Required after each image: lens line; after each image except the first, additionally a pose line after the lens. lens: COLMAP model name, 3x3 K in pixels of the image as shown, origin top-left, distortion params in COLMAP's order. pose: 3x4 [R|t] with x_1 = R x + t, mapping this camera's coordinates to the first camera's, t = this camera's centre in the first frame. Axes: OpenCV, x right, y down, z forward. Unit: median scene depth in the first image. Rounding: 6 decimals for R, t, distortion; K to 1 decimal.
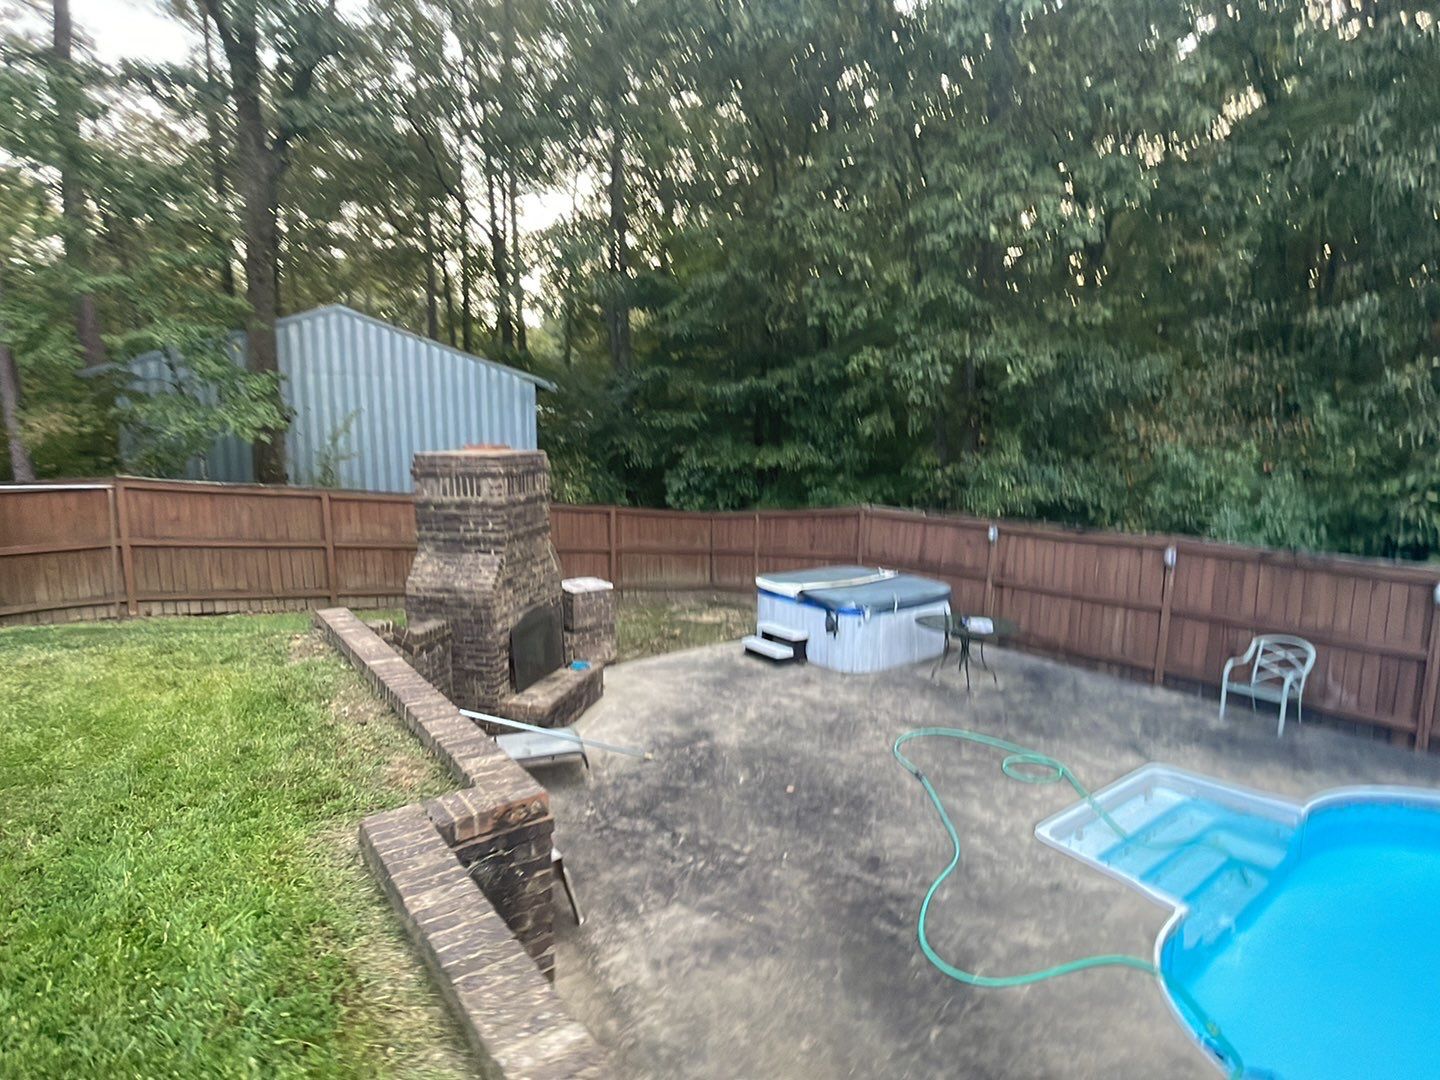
lens RADIAL K [[773.0, 0, 718.1], [0, 773.0, 537.6], [0, 0, 1]] dist [0.022452, -0.025088]
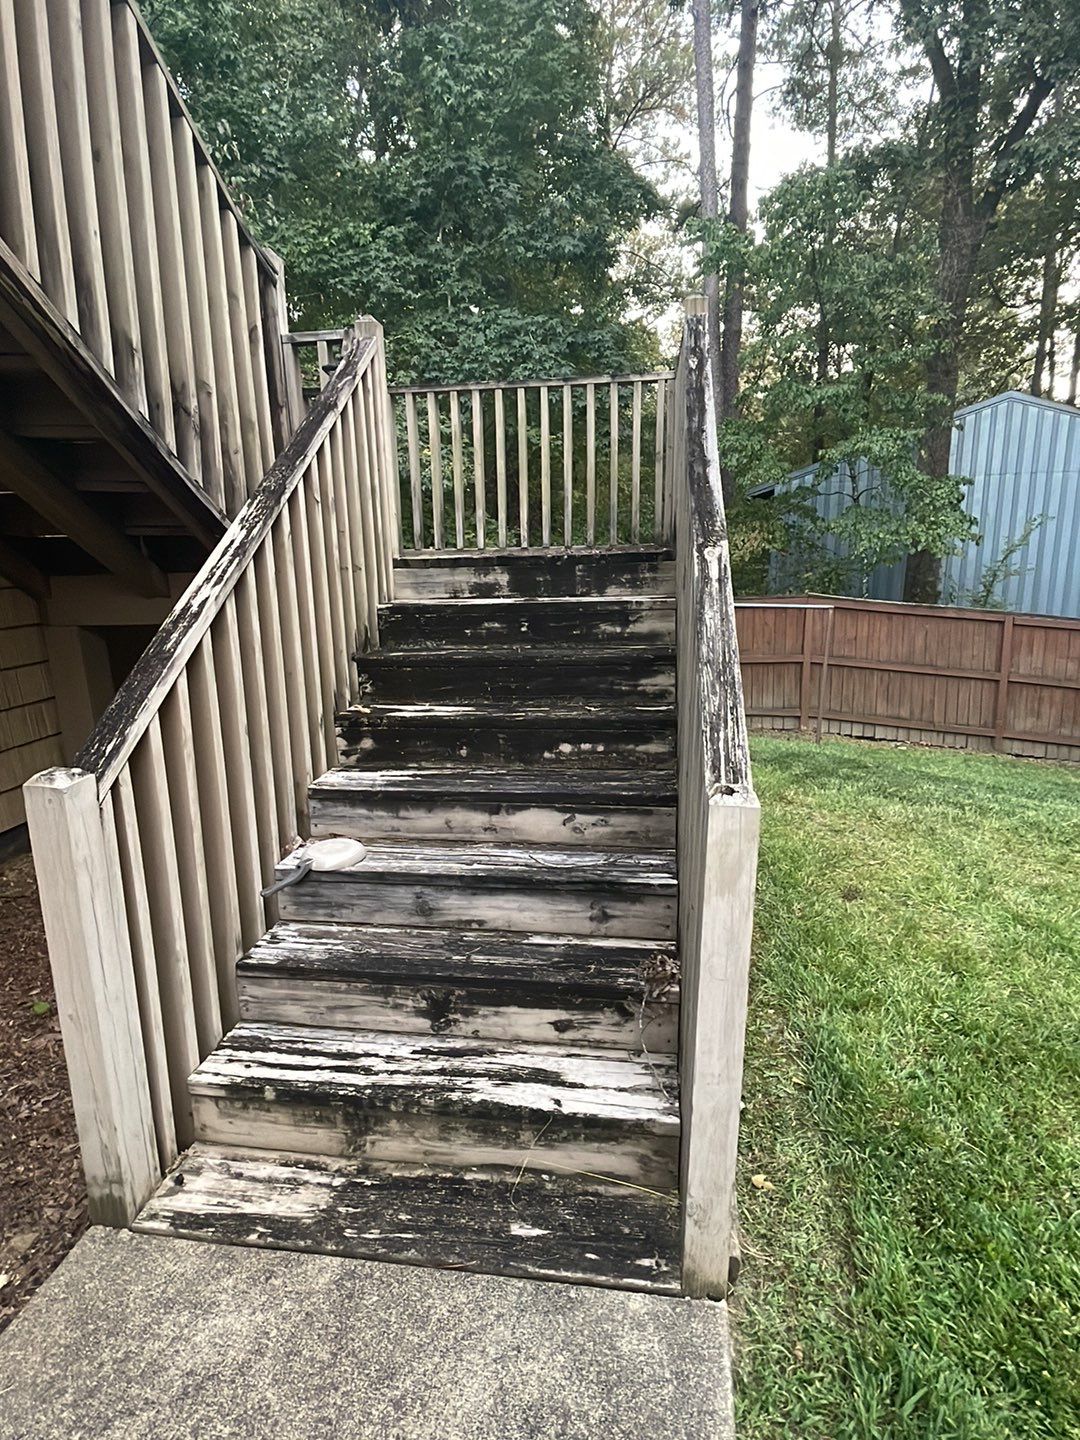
lens RADIAL K [[773.0, 0, 542.4], [0, 773.0, 725.0], [0, 0, 1]] dist [0.022452, -0.025088]
pose [[0.691496, 0.148961, -0.706855, -0.248779], [-0.073958, 0.987965, 0.135850, -0.019181], [0.718584, -0.041662, 0.694191, 0.034491]]
